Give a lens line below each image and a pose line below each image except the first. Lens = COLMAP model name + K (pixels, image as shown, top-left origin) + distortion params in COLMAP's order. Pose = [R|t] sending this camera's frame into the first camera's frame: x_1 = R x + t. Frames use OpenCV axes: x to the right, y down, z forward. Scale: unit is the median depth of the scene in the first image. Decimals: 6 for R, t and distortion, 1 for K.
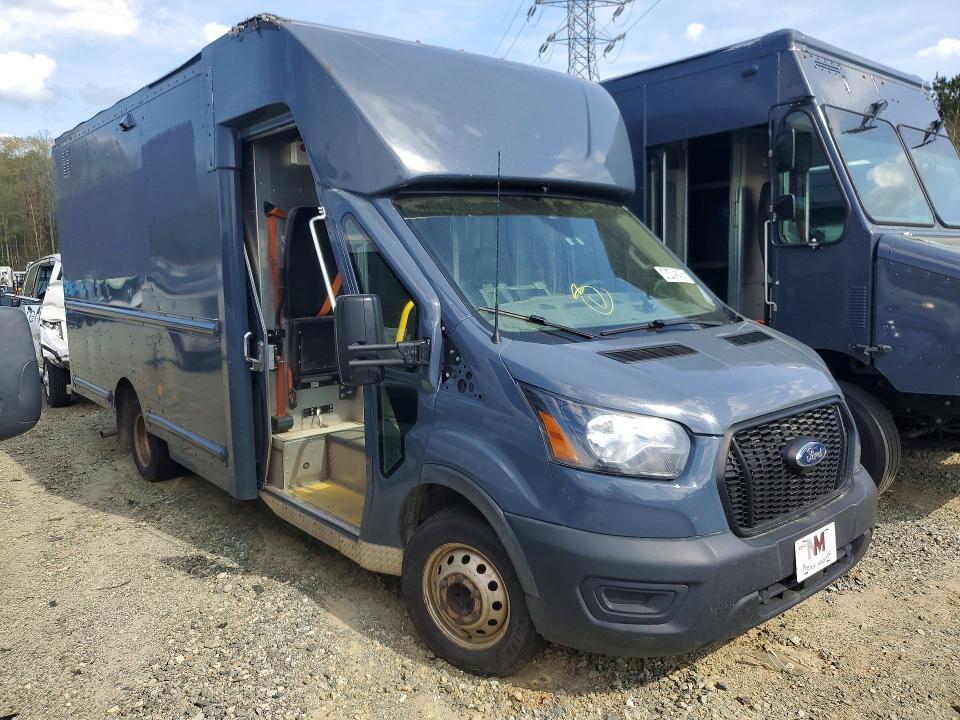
lens RADIAL K [[751.7, 0, 480.5], [0, 751.7, 350.0], [0, 0, 1]] dist [0.013643, 0.008185]
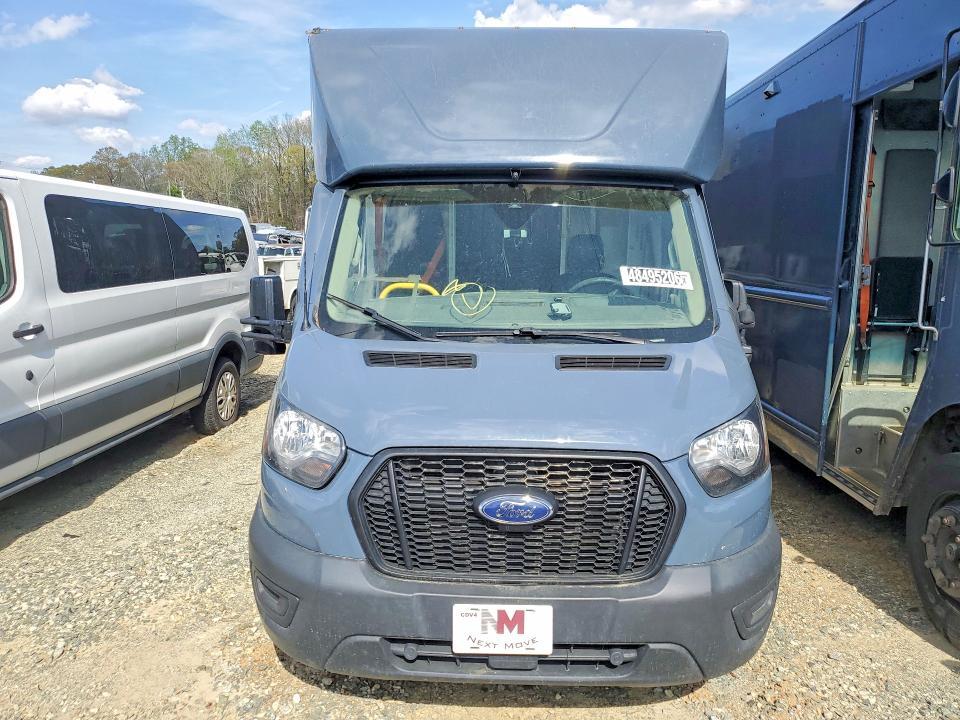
lens RADIAL K [[751.7, 0, 483.3], [0, 751.7, 363.0], [0, 0, 1]] dist [0.013643, 0.008185]
pose [[0.746387, 0.140827, -0.650441, 0.911431], [-0.109152, 0.990024, 0.089097, -0.085350], [0.656500, 0.004496, 0.754313, 0.375346]]
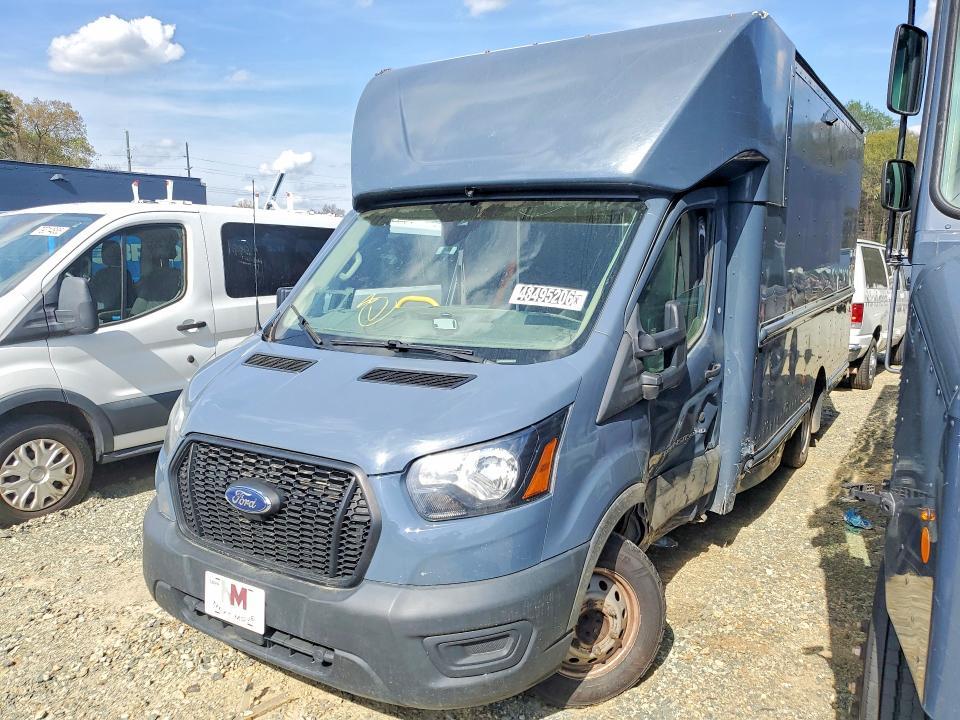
lens RADIAL K [[751.7, 0, 474.8], [0, 751.7, 365.5], [0, 0, 1]] dist [0.013643, 0.008185]
pose [[0.300858, 0.172257, -0.937983, 1.337789], [-0.125741, 0.982130, 0.140033, -0.179374], [0.945343, 0.075813, 0.317142, 0.961306]]
